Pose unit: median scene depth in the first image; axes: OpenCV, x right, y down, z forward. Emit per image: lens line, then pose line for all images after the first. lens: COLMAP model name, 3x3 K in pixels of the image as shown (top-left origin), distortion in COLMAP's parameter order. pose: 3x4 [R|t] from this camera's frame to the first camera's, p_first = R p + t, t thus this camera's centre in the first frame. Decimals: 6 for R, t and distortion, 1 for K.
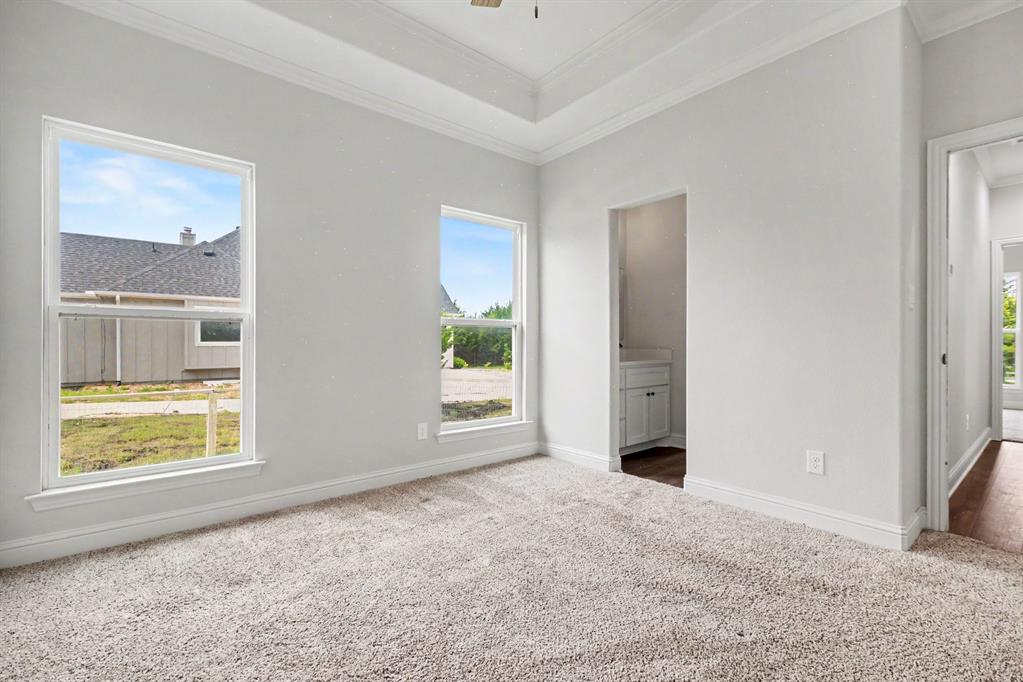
lens RADIAL K [[449.5, 0, 523.9], [0, 449.5, 343.3], [0, 0, 1]] dist [0.001132, -0.000011]
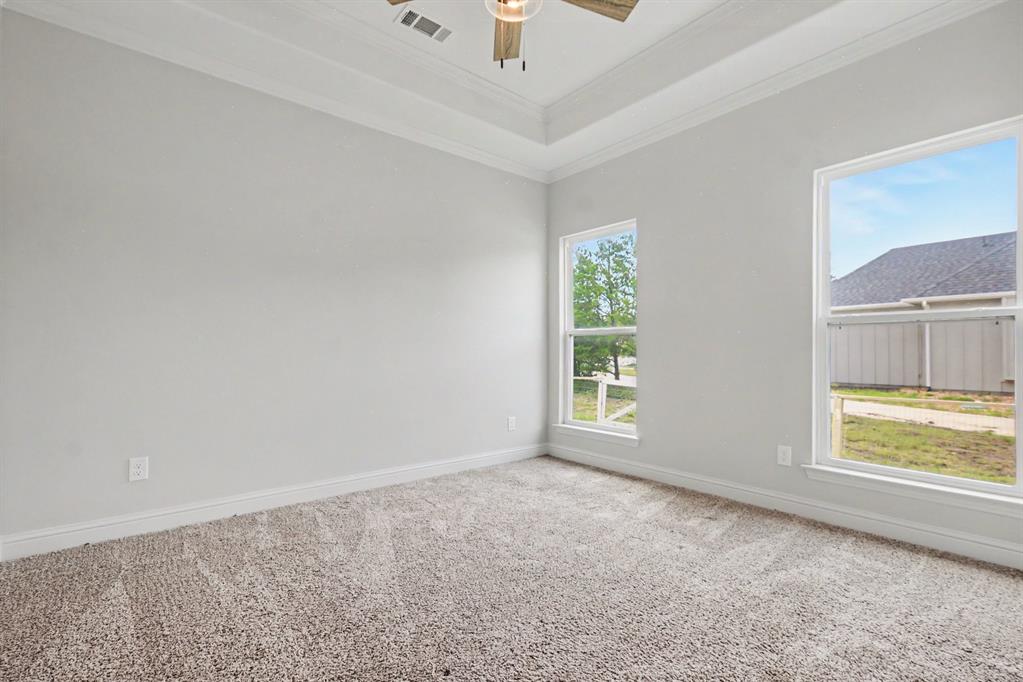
lens RADIAL K [[450.1, 0, 510.6], [0, 450.1, 351.2], [0, 0, 1]] dist [0.001615, 0.000334]
pose [[0.005813, 0.004230, -0.999974, 0.493838], [0.001425, 0.999990, 0.004239, -0.002855], [0.999982, -0.001449, 0.005807, 0.396257]]
